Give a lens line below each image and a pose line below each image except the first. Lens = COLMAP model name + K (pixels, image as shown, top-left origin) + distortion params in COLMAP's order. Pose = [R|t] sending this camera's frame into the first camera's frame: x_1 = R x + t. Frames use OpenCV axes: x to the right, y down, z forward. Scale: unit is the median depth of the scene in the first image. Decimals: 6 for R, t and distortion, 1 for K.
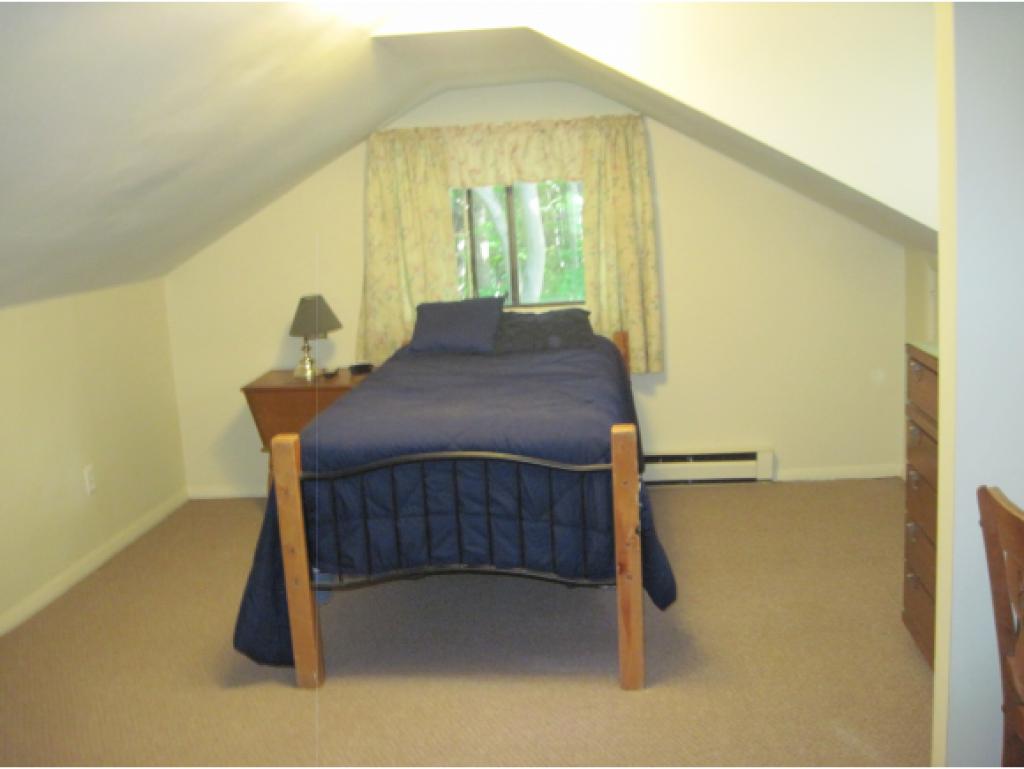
lens RADIAL K [[1039.3, 0, 509.0], [0, 1039.3, 386.1], [0, 0, 1]] dist [-0.124128, 0.031632]
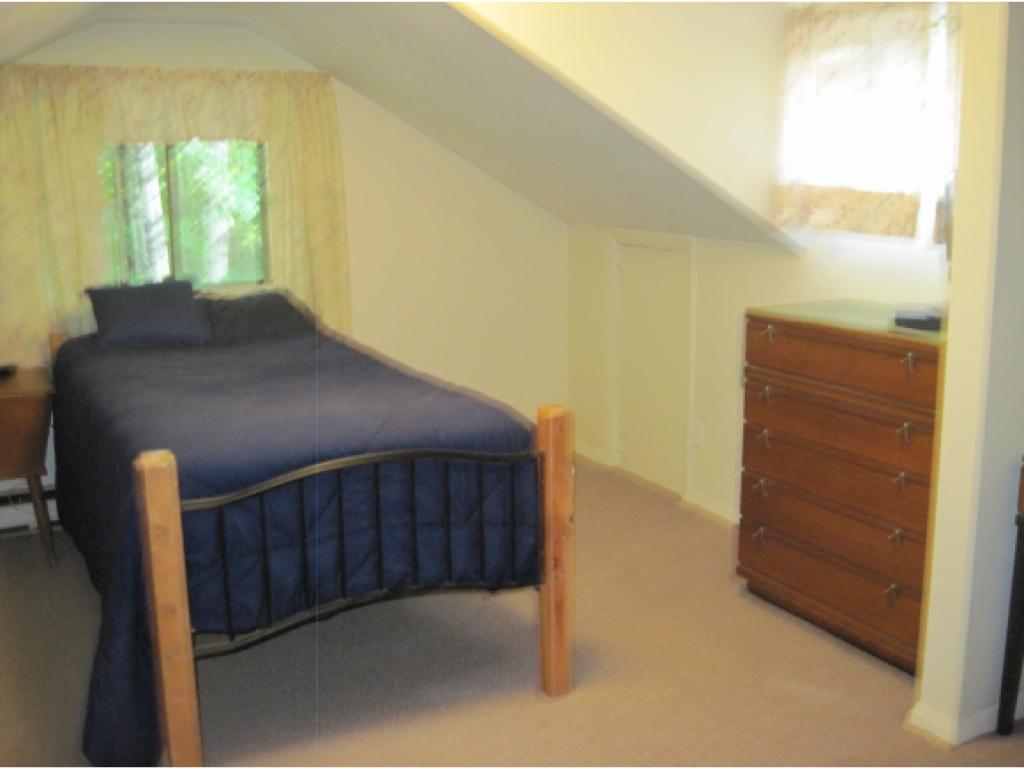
lens RADIAL K [[1039.3, 0, 509.0], [0, 1039.3, 386.1], [0, 0, 1]] dist [-0.124128, 0.031632]
pose [[0.812181, -0.061500, 0.580155, -0.279994], [0.060688, 0.997939, 0.020828, 0.000253], [-0.580240, 0.018292, 0.814240, 0.182800]]
